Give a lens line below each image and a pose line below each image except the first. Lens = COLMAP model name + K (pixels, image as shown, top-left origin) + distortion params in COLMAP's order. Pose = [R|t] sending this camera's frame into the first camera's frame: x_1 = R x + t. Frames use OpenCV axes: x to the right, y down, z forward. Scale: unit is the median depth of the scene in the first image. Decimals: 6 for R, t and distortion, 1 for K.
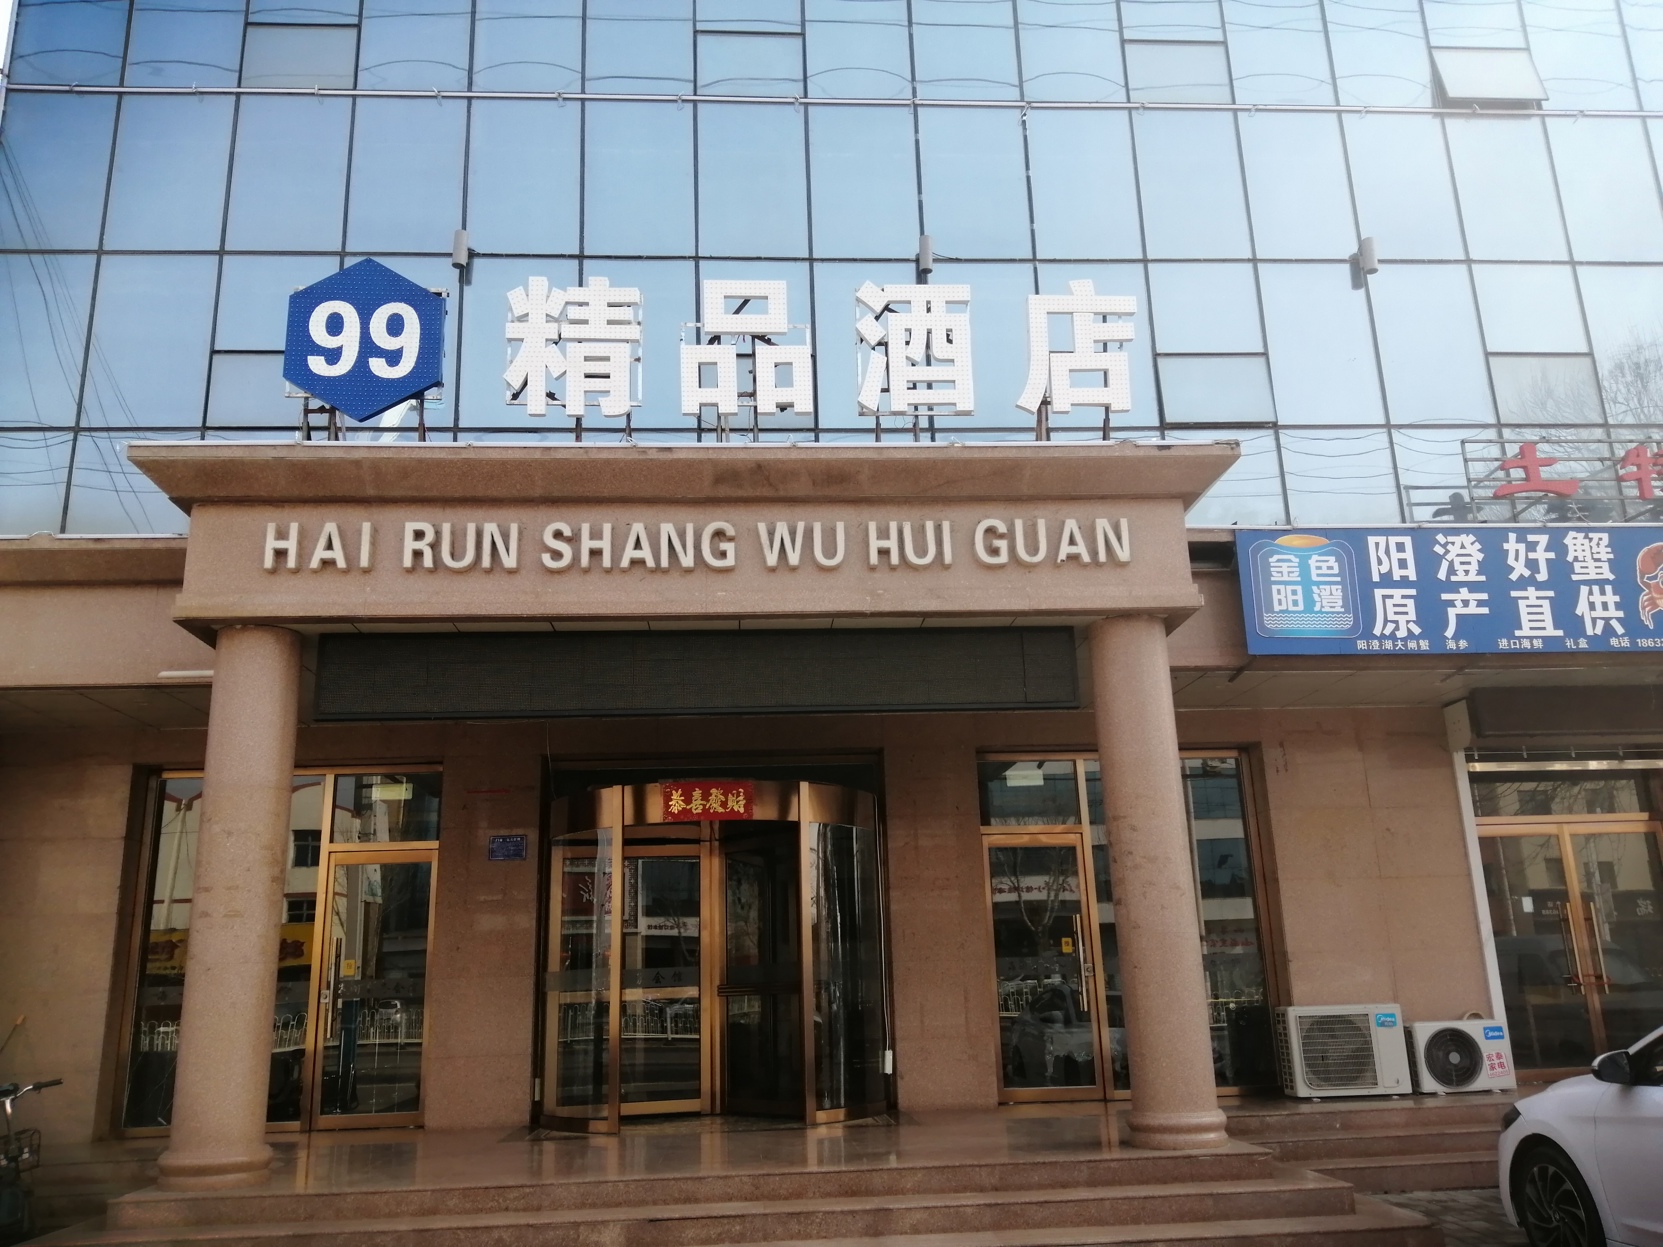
lens RADIAL K [[1314.1, 0, 831.5], [0, 1314.1, 623.5], [0, 0, 1]] dist [0.122673, -0.253855]
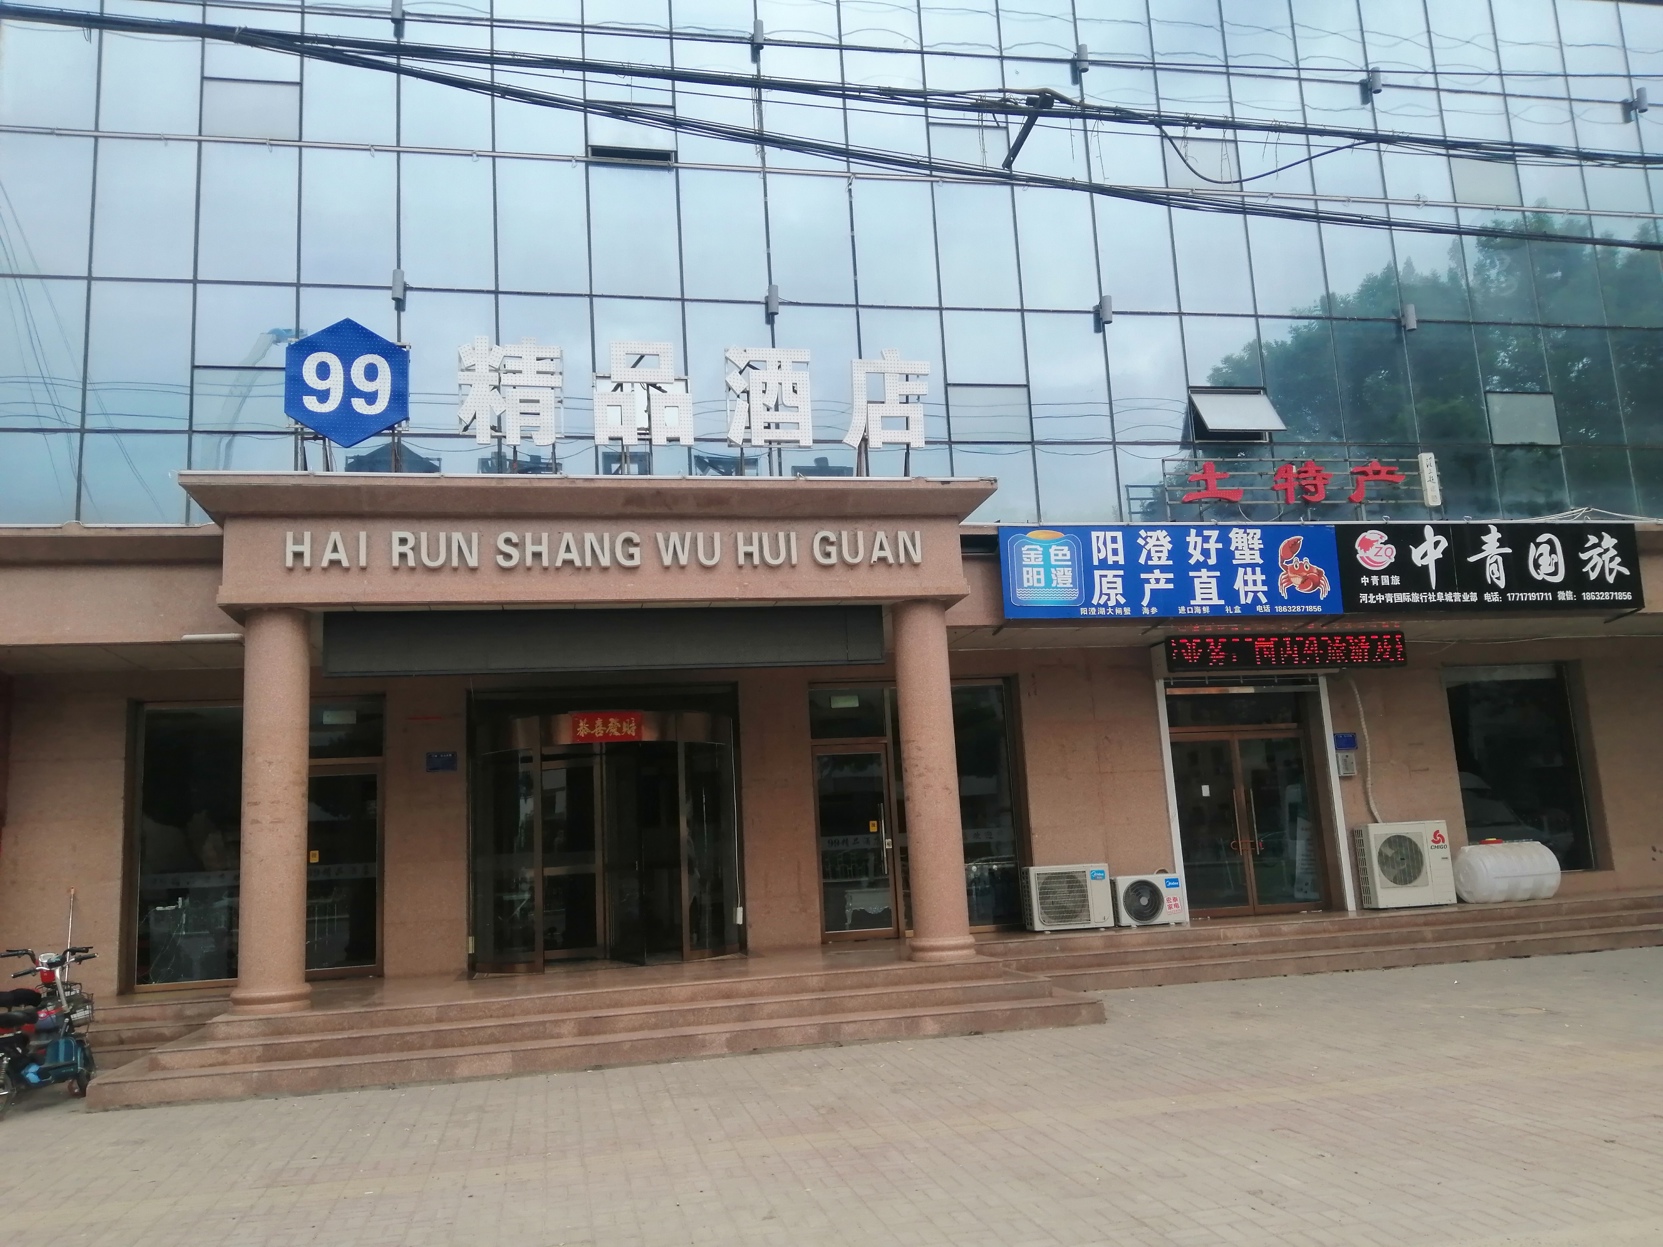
lens RADIAL K [[1314.1, 0, 831.5], [0, 1314.1, 623.5], [0, 0, 1]] dist [0.122673, -0.253855]
pose [[0.990283, 0.000992, 0.139064, -0.061168], [-0.013509, 0.995932, 0.089093, -0.098901], [-0.138410, -0.090106, 0.986267, -0.358000]]
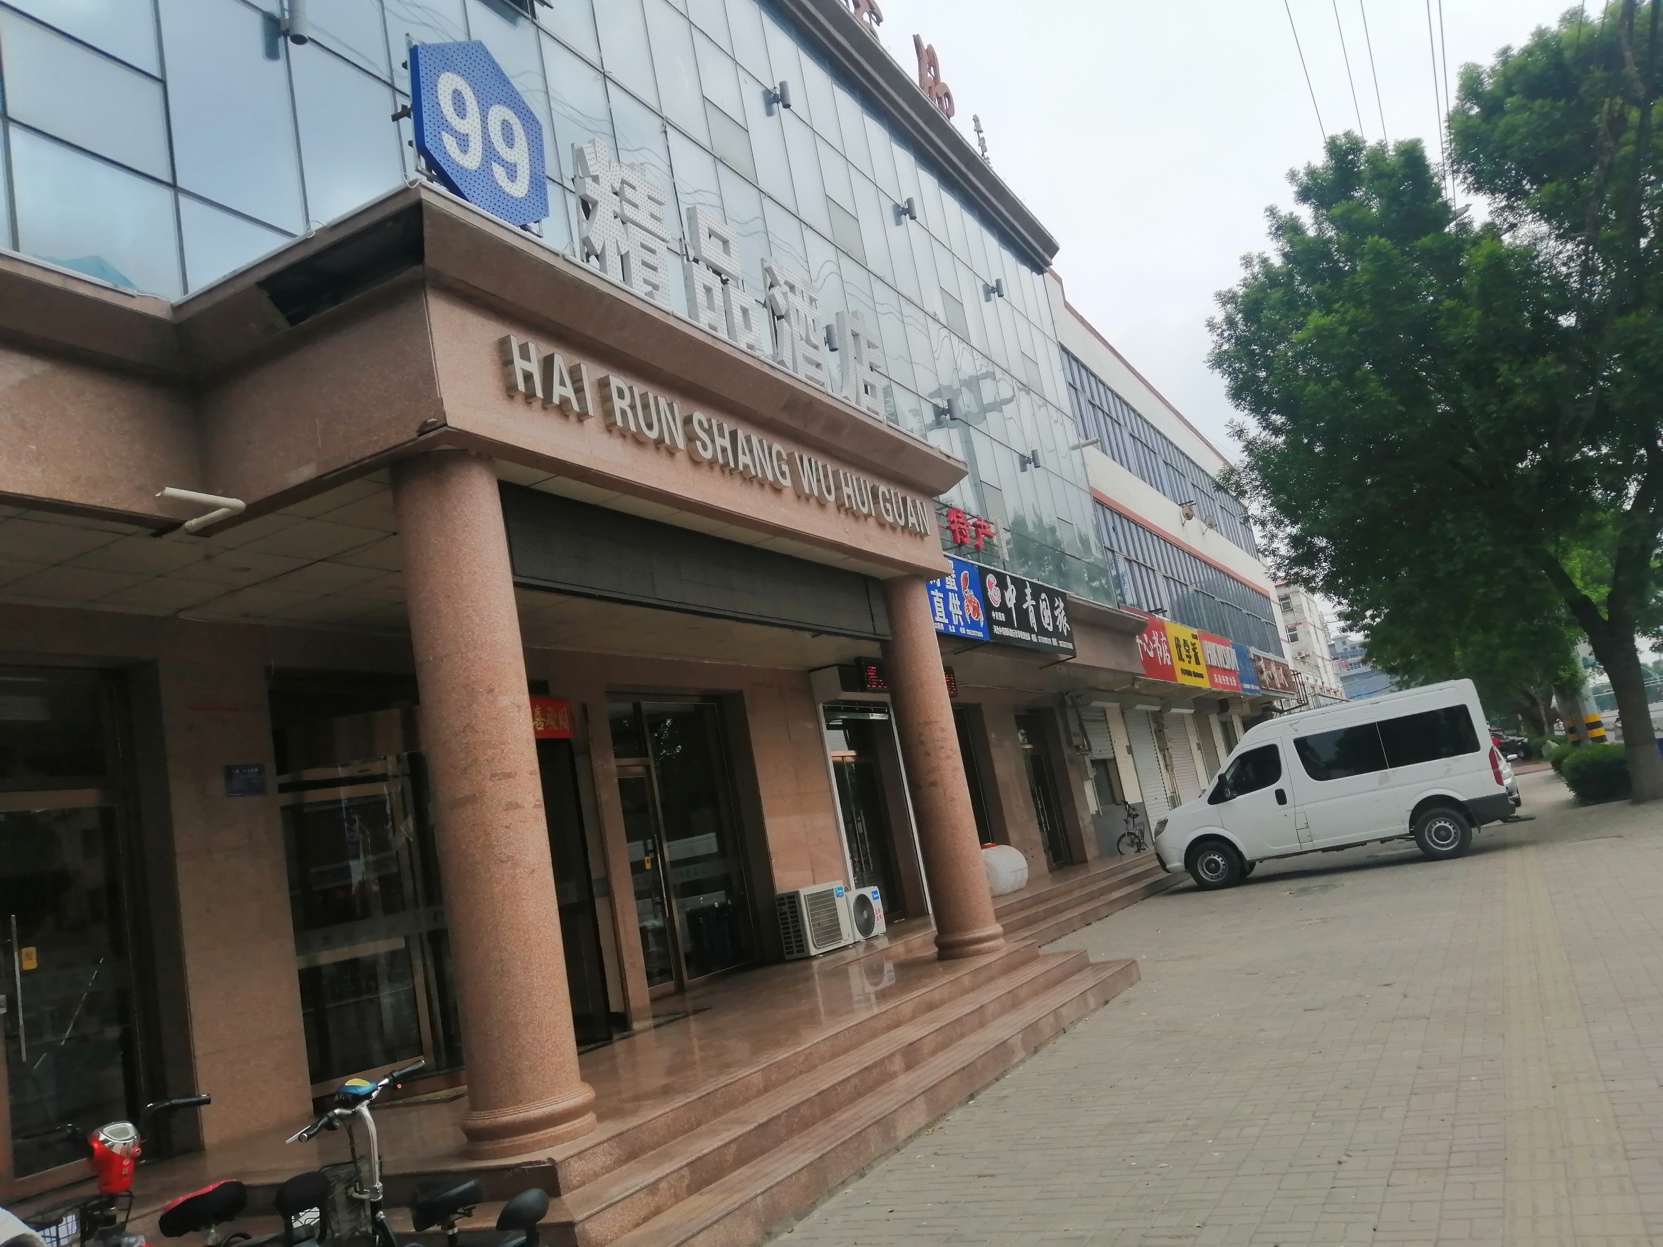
lens RADIAL K [[1308.4, 0, 831.5], [0, 1308.4, 623.5], [0, 0, 1]] dist [0.149910, -0.243806]
pose [[0.518177, 0.086548, 0.850883, -0.896325], [-0.067145, 0.995913, -0.060410, 0.122465], [-0.852634, -0.025830, 0.521870, 0.360749]]
